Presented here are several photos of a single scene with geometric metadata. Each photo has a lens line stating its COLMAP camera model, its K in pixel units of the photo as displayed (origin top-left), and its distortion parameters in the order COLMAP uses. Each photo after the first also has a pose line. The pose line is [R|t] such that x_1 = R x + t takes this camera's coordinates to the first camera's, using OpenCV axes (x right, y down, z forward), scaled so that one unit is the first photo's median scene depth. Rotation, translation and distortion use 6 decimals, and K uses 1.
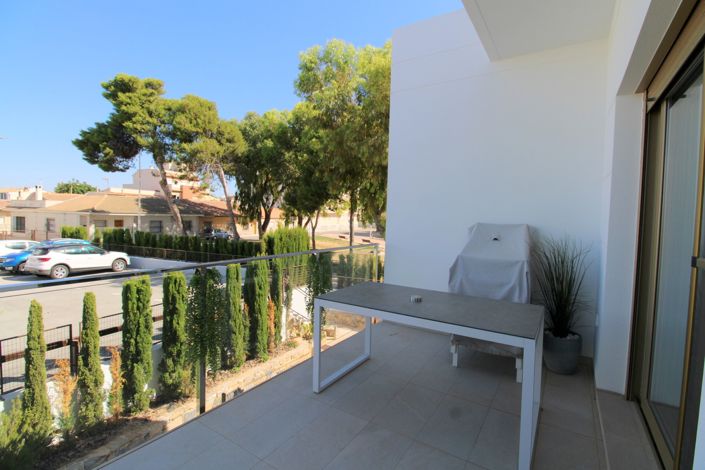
lens RADIAL K [[337.0, 0, 370.5], [0, 337.0, 234.2], [0, 0, 1]] dist [0.002073, -0.012467]
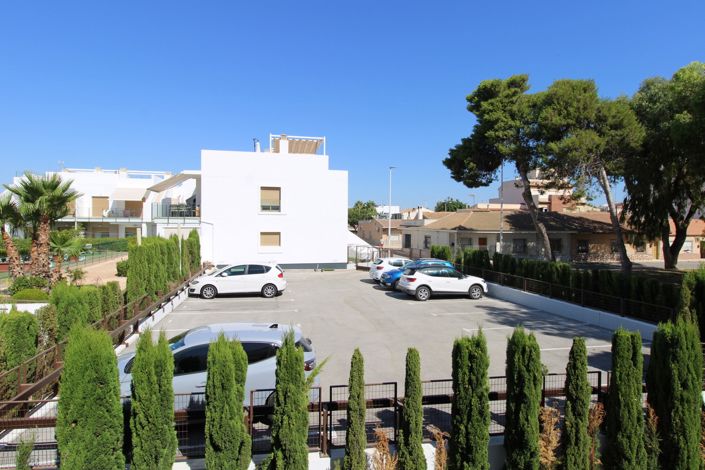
lens RADIAL K [[382.6, 0, 355.4], [0, 382.6, 221.9], [0, 0, 1]] dist [0.001549, -0.009880]
pose [[0.549379, -0.023872, -0.835232, -0.061570], [-0.035798, 0.998002, -0.052070, -0.021118], [0.834806, 0.058506, 0.547427, 0.136494]]
